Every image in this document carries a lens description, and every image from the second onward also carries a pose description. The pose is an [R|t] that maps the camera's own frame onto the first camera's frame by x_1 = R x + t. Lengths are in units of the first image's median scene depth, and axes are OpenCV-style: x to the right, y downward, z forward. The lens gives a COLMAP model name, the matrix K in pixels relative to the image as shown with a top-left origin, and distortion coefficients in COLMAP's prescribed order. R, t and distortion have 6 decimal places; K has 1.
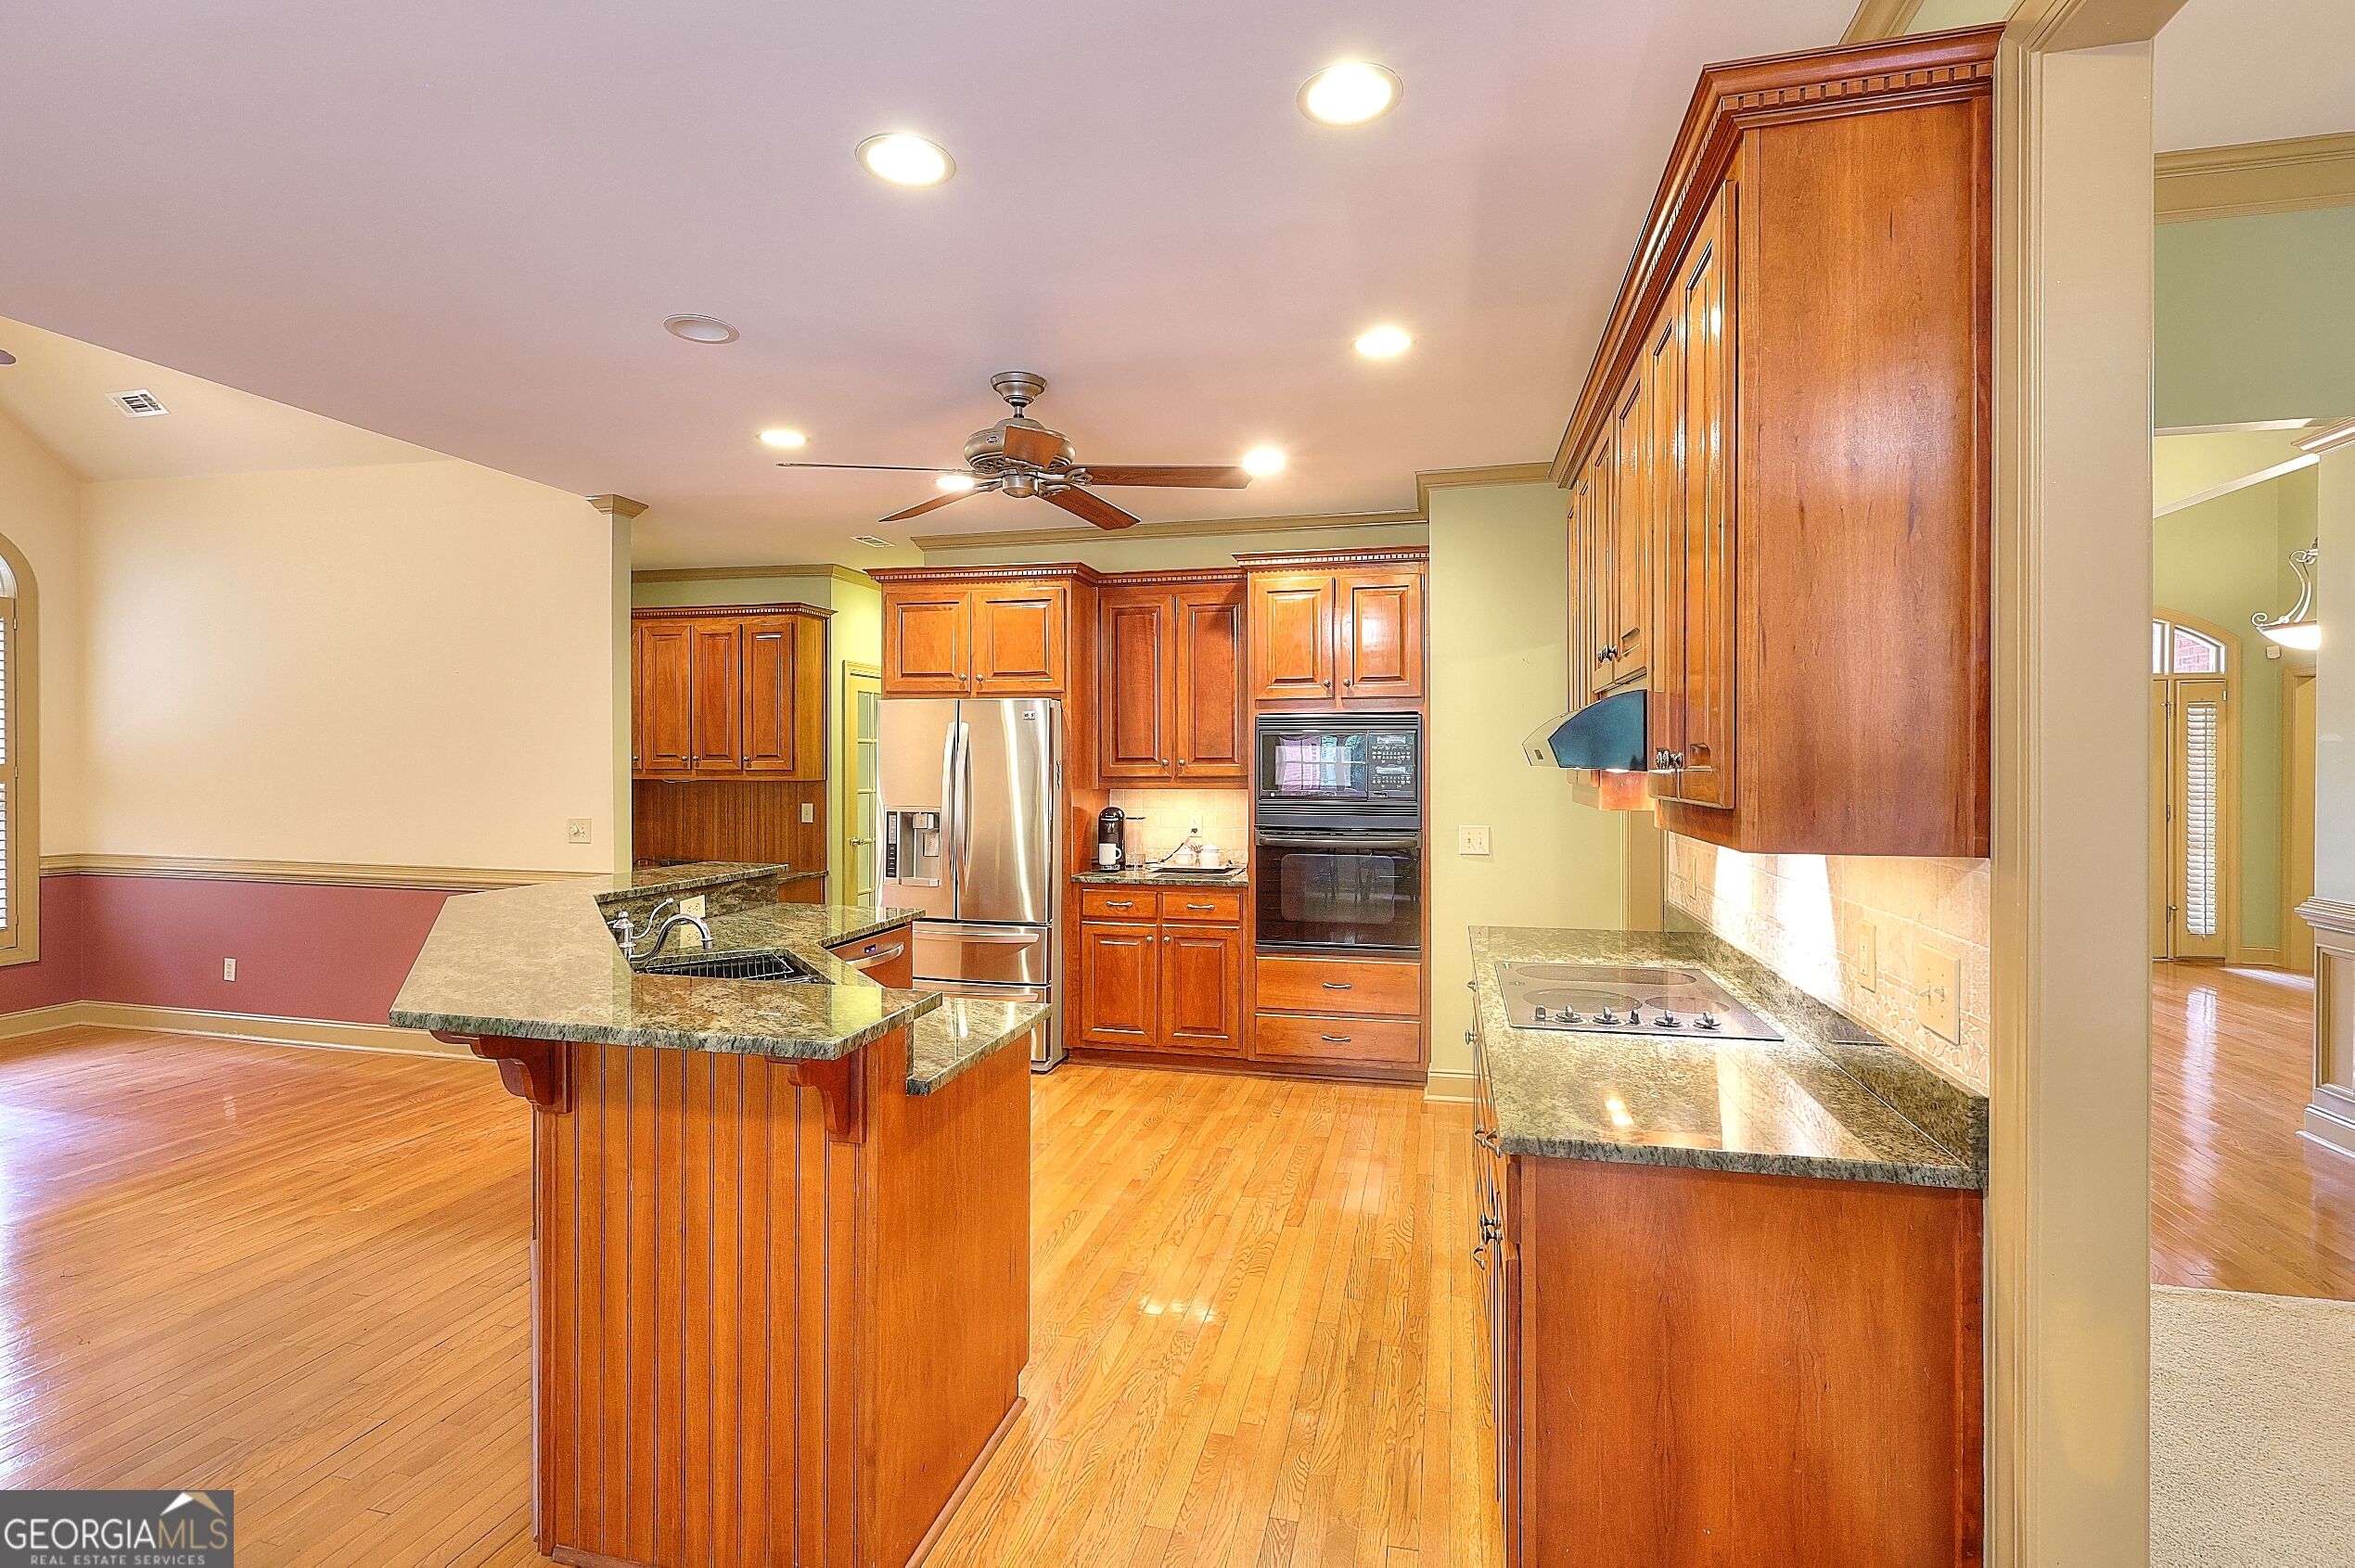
lens RADIAL K [[1083.9, 0, 1173.1], [0, 1083.9, 770.1], [0, 0, 1]] dist [0.002407, 0.000417]
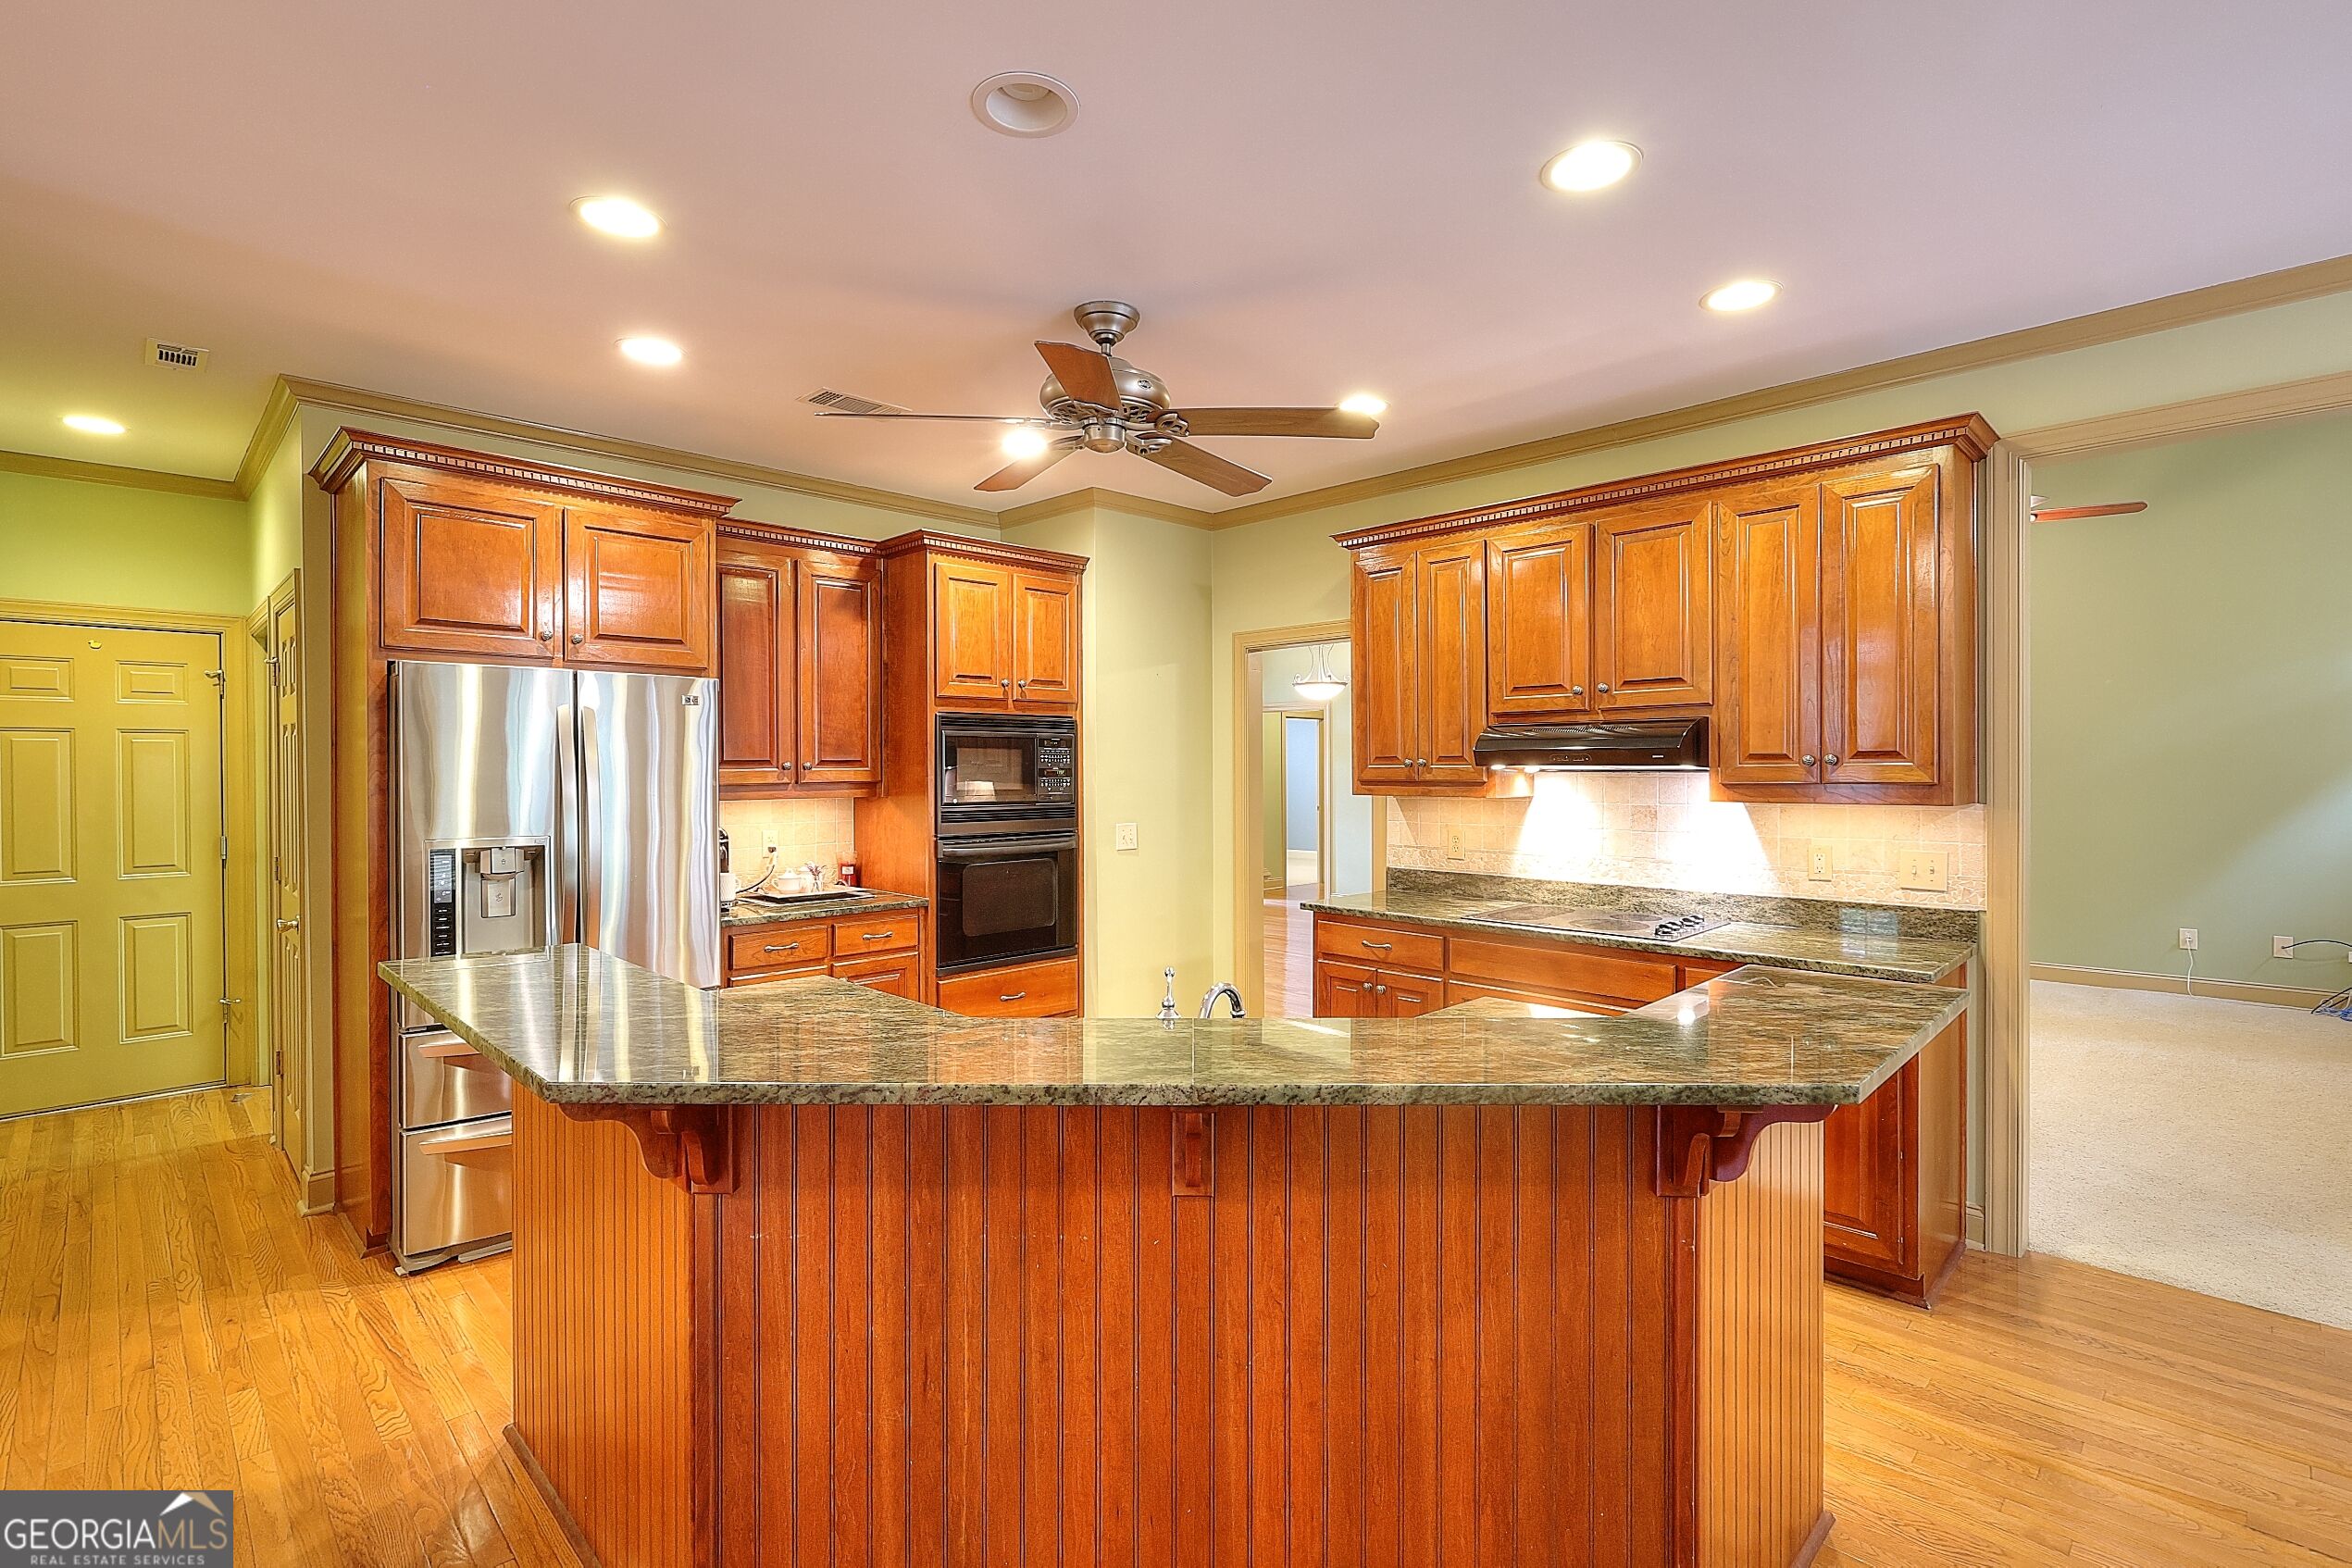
lens RADIAL K [[1082.7, 0, 1169.7], [0, 1082.7, 775.3], [0, 0, 1]] dist [0.002407, 0.000417]
pose [[0.523472, -0.006989, 0.852014, -0.586549], [0.007249, 0.999967, 0.003749, -0.001319], [-0.852012, 0.004213, 0.523505, 0.365062]]
